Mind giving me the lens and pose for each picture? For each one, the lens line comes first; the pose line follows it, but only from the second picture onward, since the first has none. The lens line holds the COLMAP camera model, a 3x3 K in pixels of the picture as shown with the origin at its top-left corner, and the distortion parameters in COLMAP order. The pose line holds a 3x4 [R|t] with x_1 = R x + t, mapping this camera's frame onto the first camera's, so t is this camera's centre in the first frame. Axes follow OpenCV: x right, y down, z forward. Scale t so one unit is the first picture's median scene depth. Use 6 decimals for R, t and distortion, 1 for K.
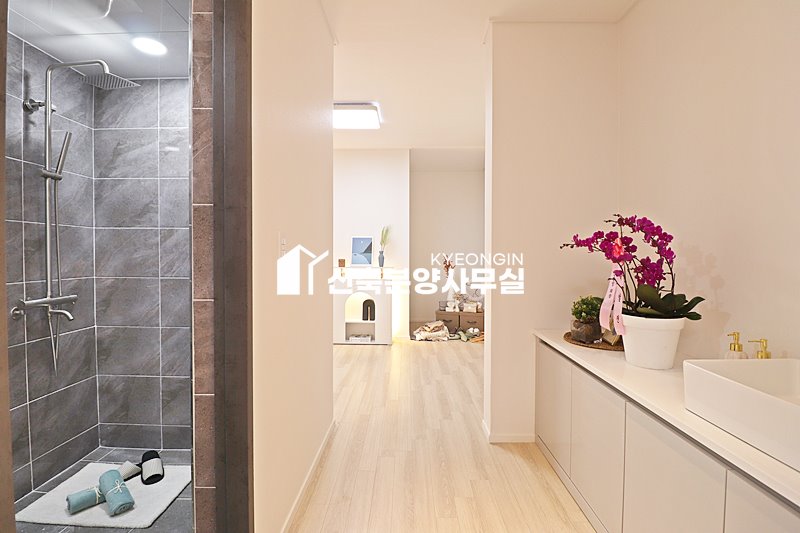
lens RADIAL K [[371.3, 0, 400.3], [0, 371.3, 261.1], [0, 0, 1]] dist [-0.013545, -0.004805]
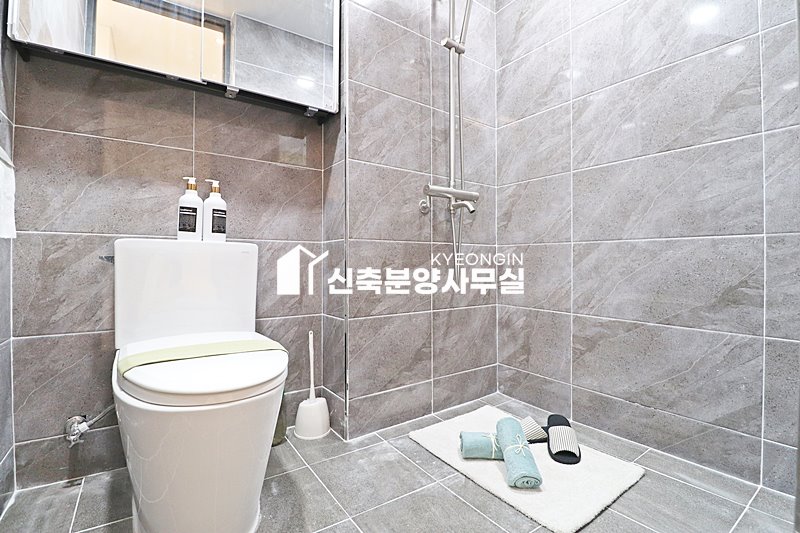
lens RADIAL K [[371.3, 0, 400.4], [0, 371.3, 262.3], [0, 0, 1]] dist [-0.013545, -0.004805]
pose [[0.586581, -0.002615, -0.809886, -0.293676], [-0.012874, 0.999838, -0.012553, 0.243539], [0.809788, 0.017790, 0.586453, 0.349936]]
